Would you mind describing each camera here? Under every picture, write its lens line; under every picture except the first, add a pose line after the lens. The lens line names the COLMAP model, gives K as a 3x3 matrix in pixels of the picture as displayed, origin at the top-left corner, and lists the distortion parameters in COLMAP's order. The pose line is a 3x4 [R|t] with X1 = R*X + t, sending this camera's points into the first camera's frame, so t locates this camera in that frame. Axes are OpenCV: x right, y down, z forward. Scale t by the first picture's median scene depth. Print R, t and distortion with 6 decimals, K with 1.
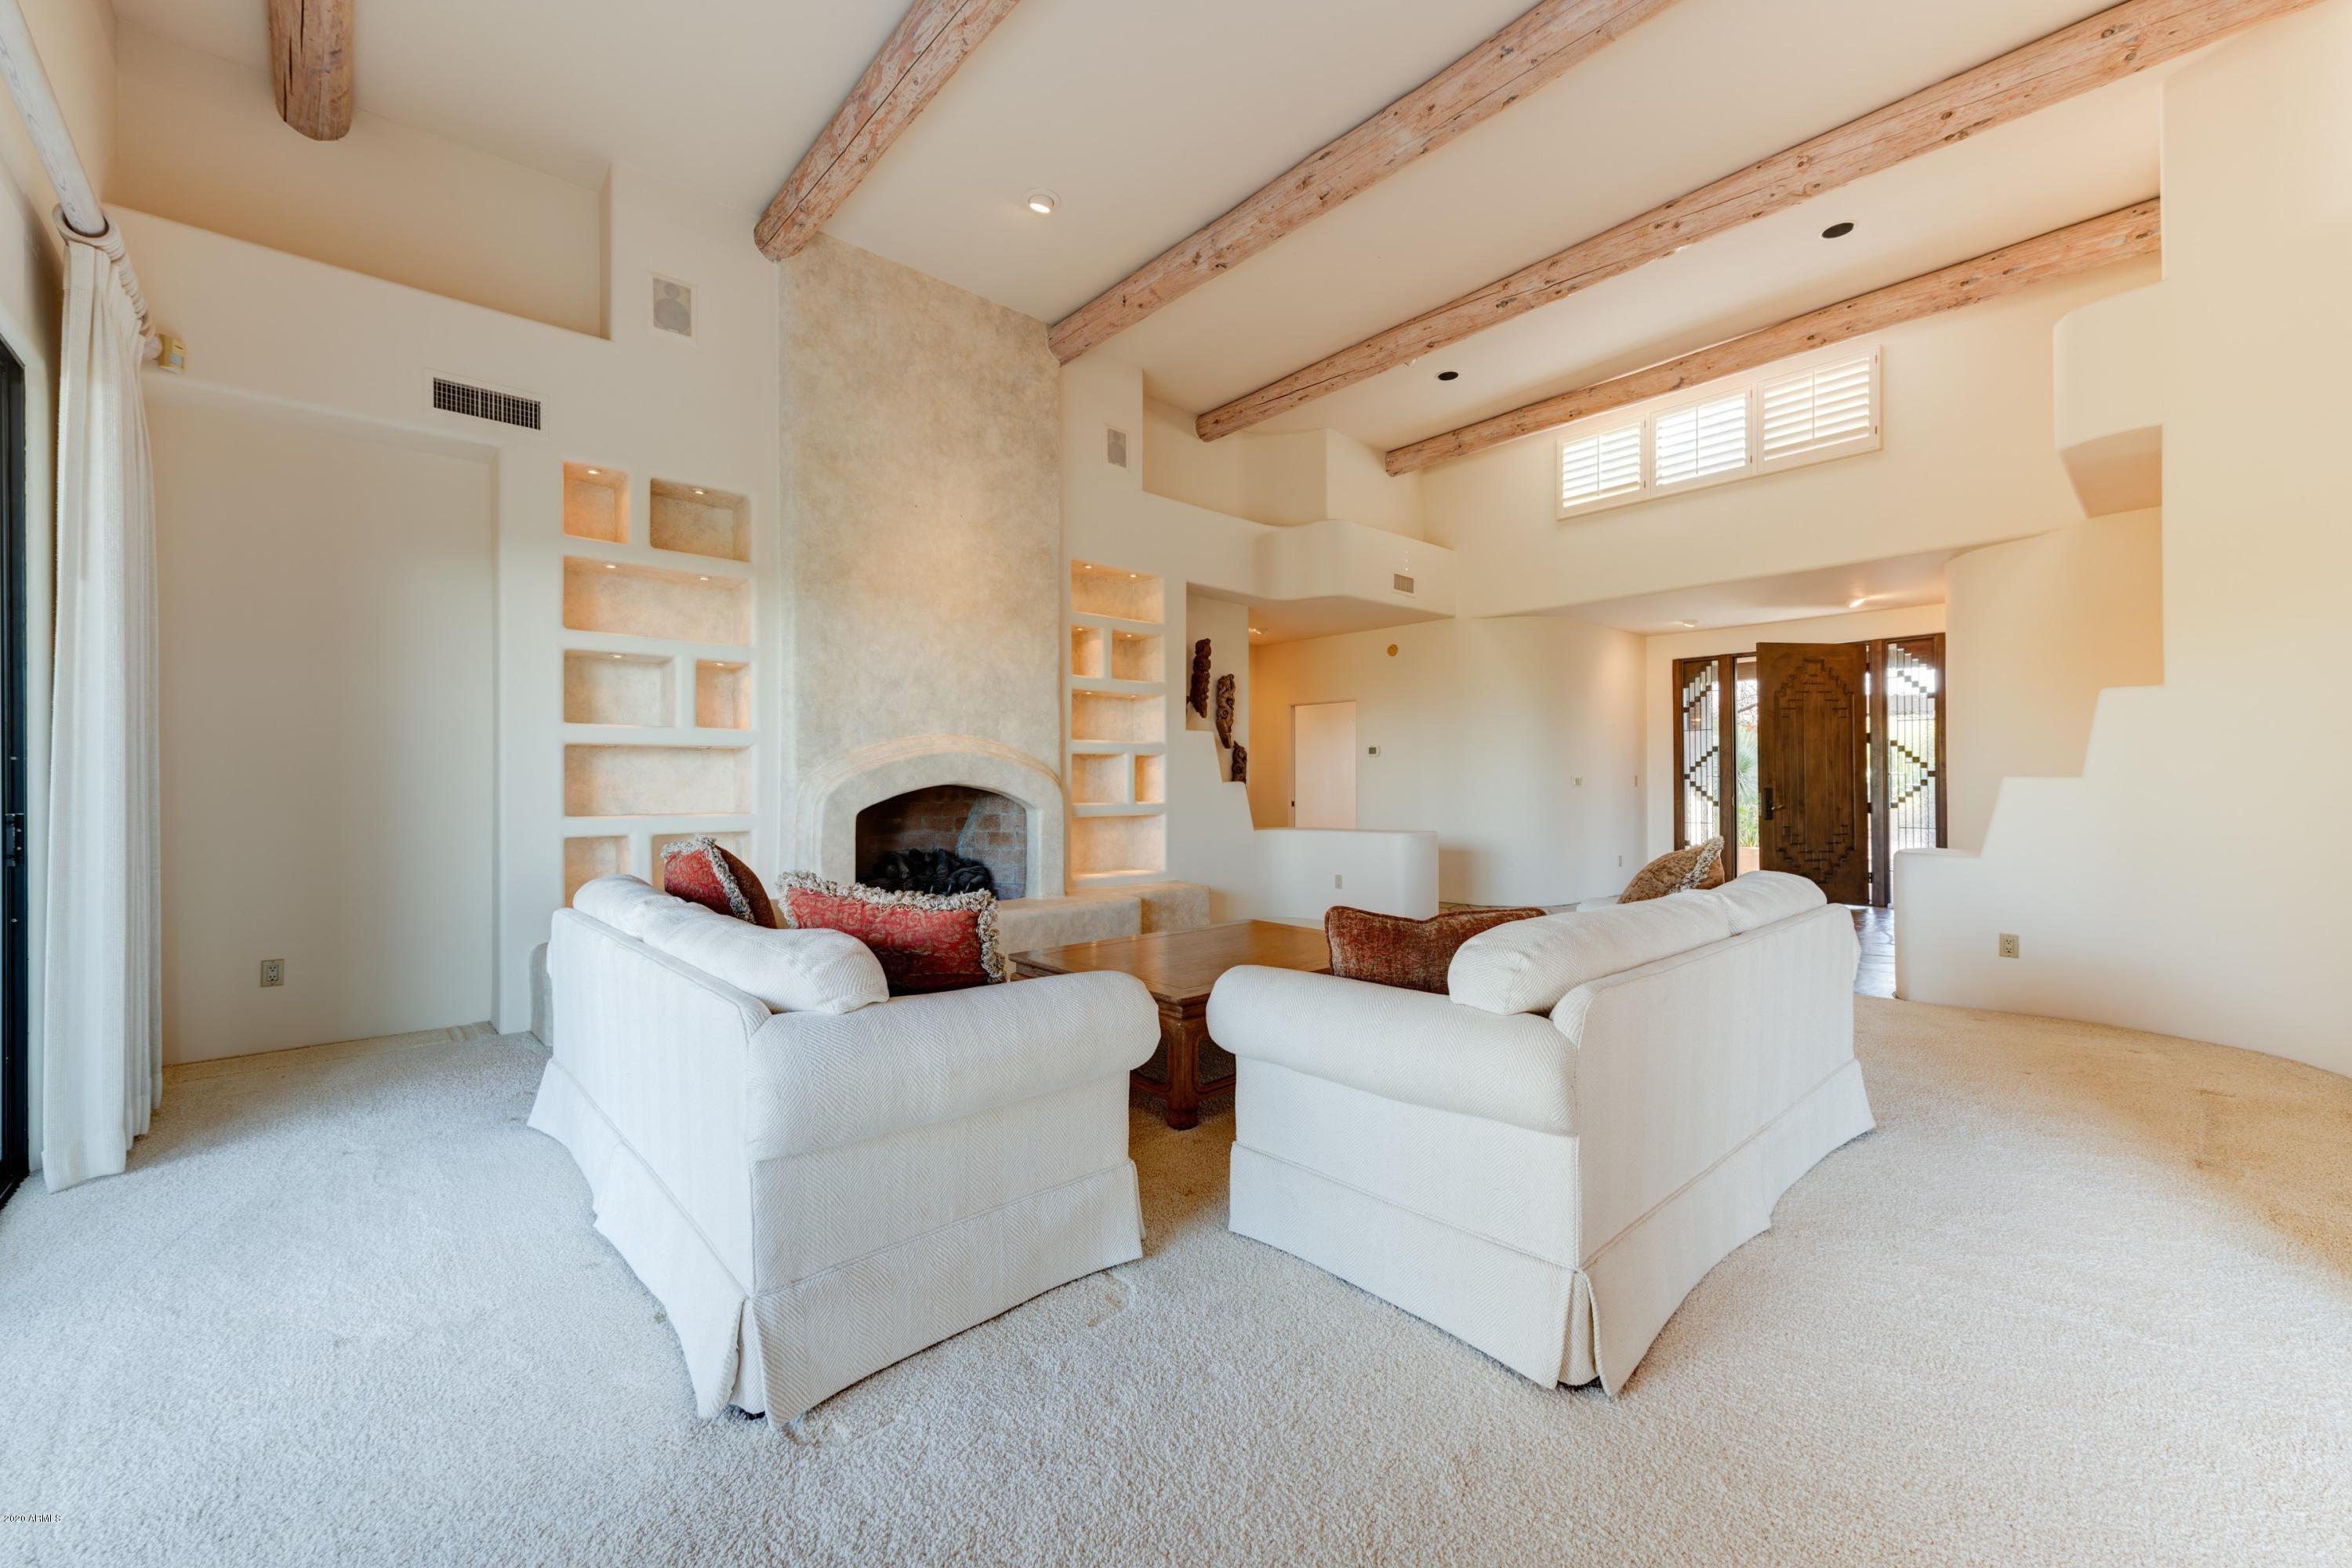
lens RADIAL K [[927.0, 0, 1174.7], [0, 927.0, 779.7], [0, 0, 1]] dist [0.009332, -0.000390]
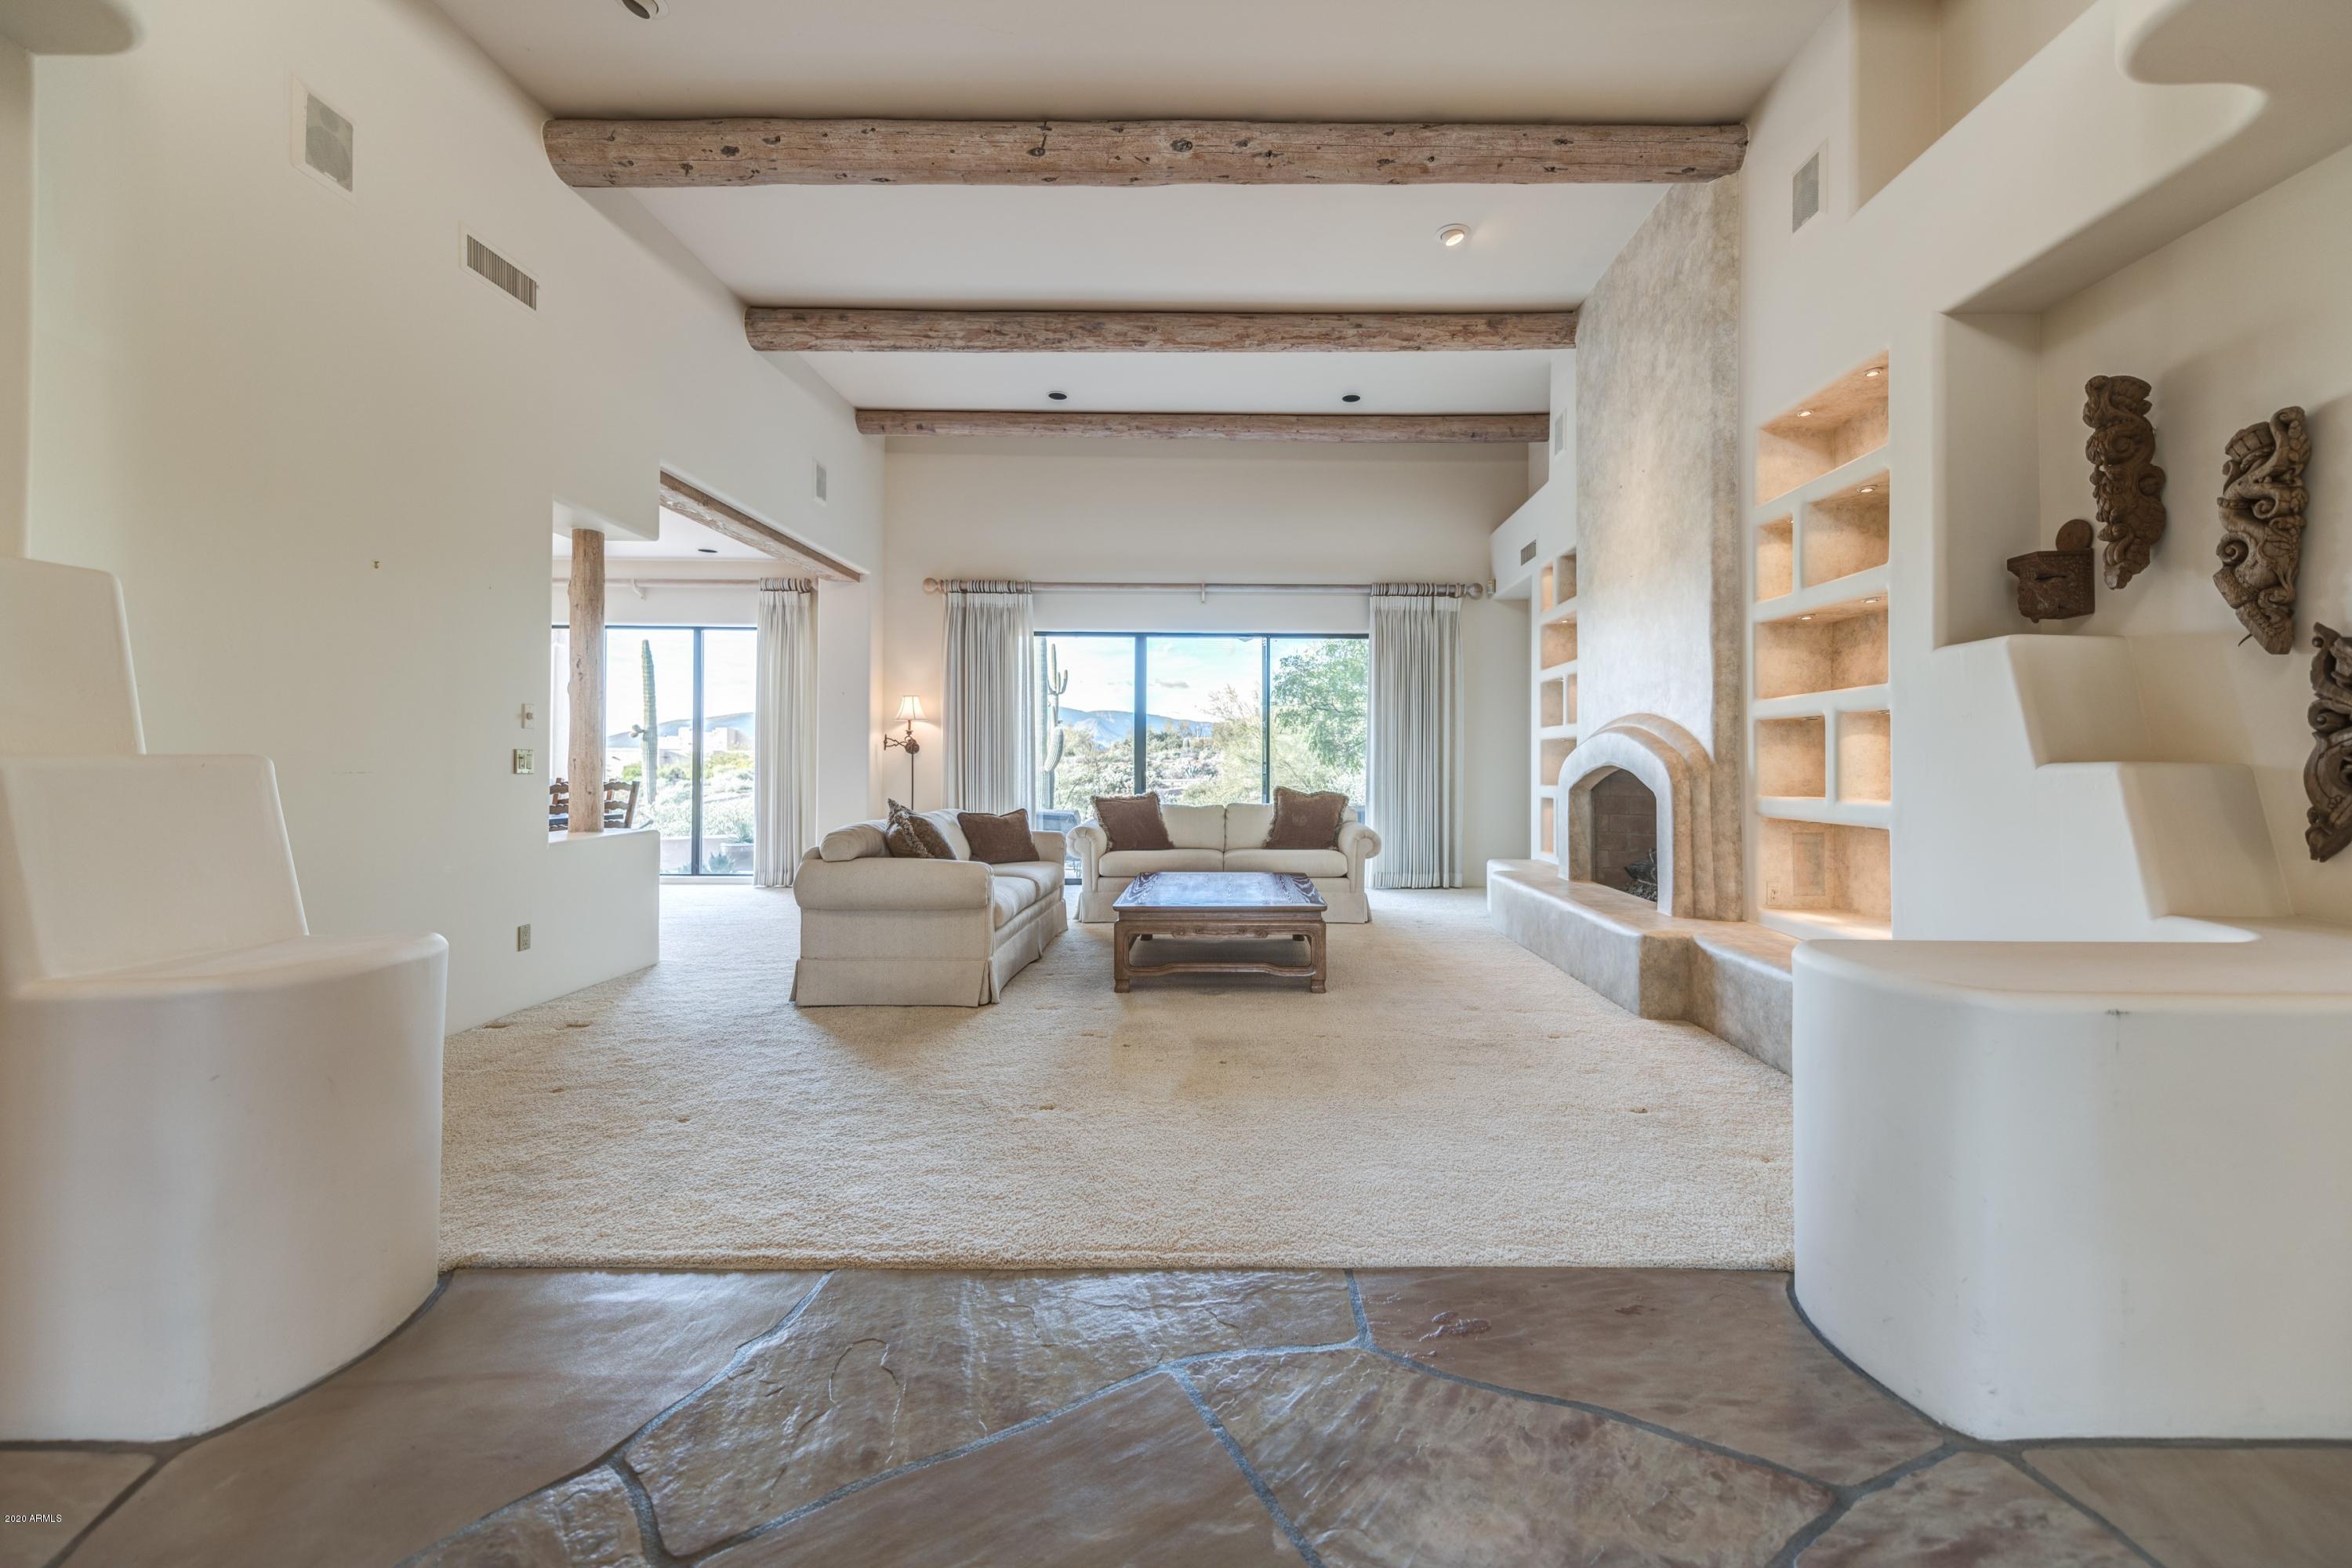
lens RADIAL K [[927.0, 0, 1233.1], [0, 927.0, 754.8], [0, 0, 1]] dist [0.009332, -0.000390]
pose [[-0.667829, -0.006914, -0.744283, 0.804518], [0.001181, 0.999946, -0.010349, 0.003548], [0.744314, -0.007791, -0.667784, 1.465777]]
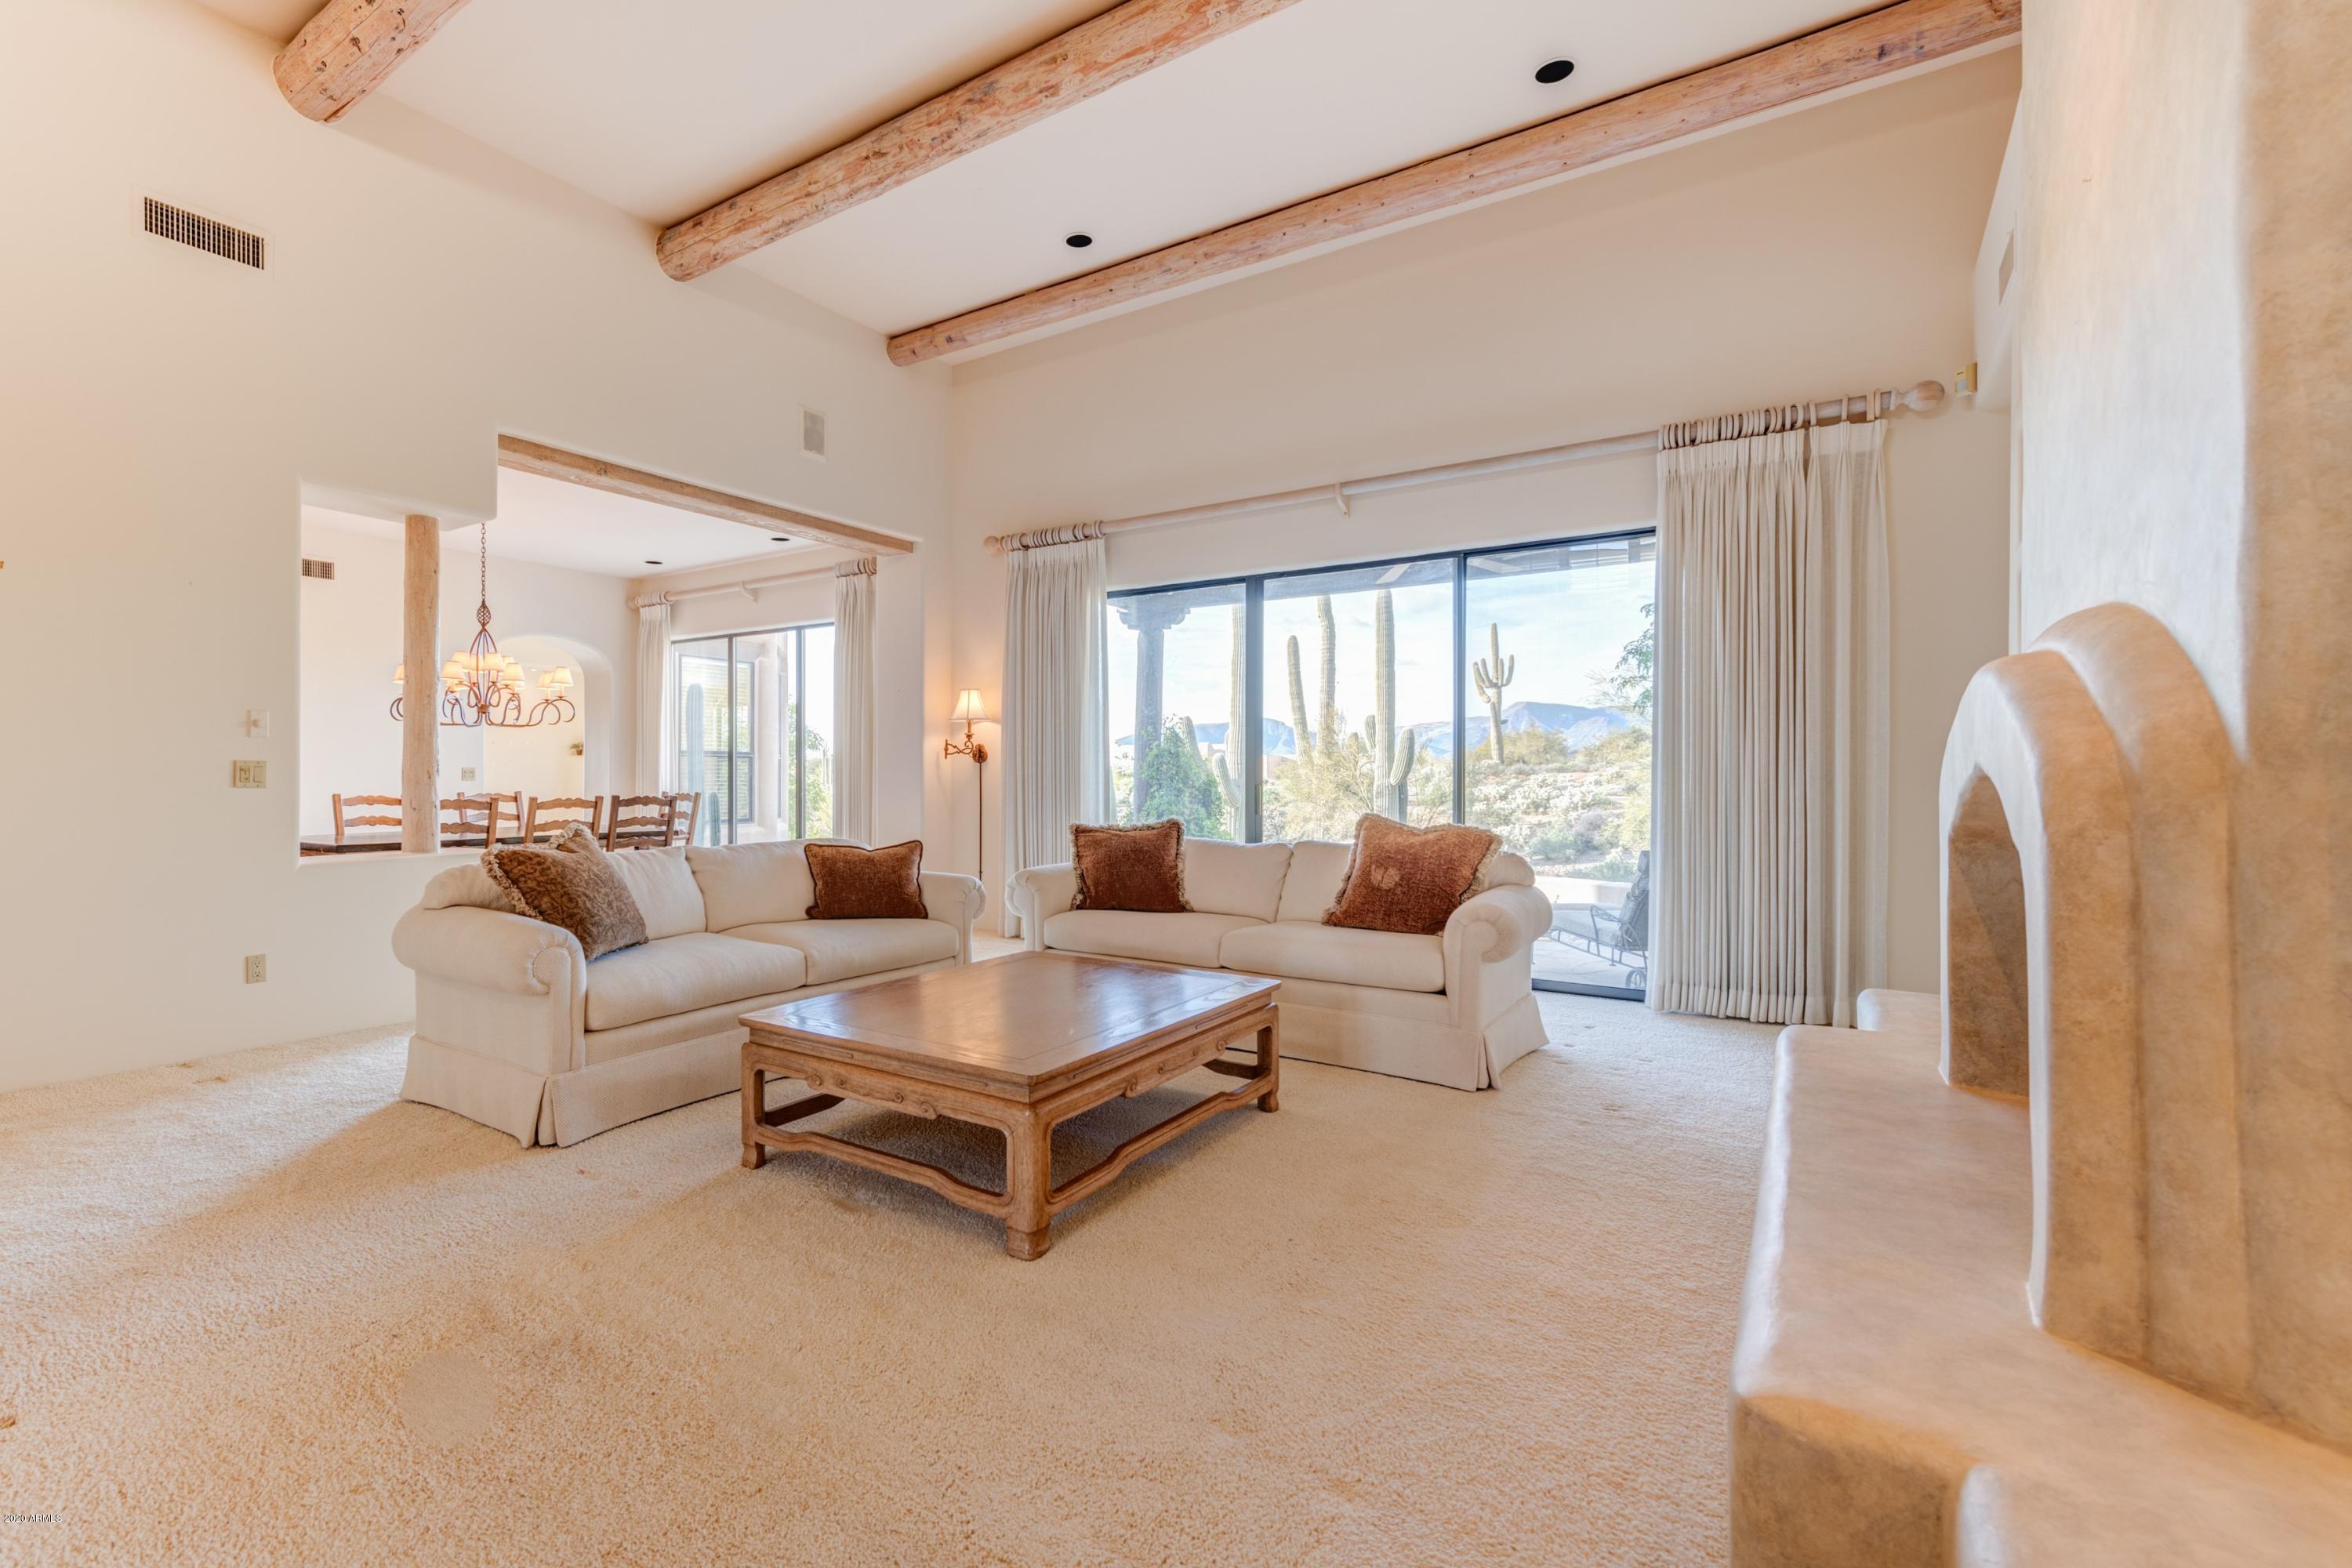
lens RADIAL K [[1057.2, 0, 1030.1], [0, 1057.2, 780.9], [0, 0, 1]] dist [0.014956, -0.001521]
pose [[-0.980752, 0.003671, -0.195224, 0.171790], [0.003261, 0.999992, 0.002421, 0.005302], [0.195231, 0.001738, -0.980756, 1.405912]]
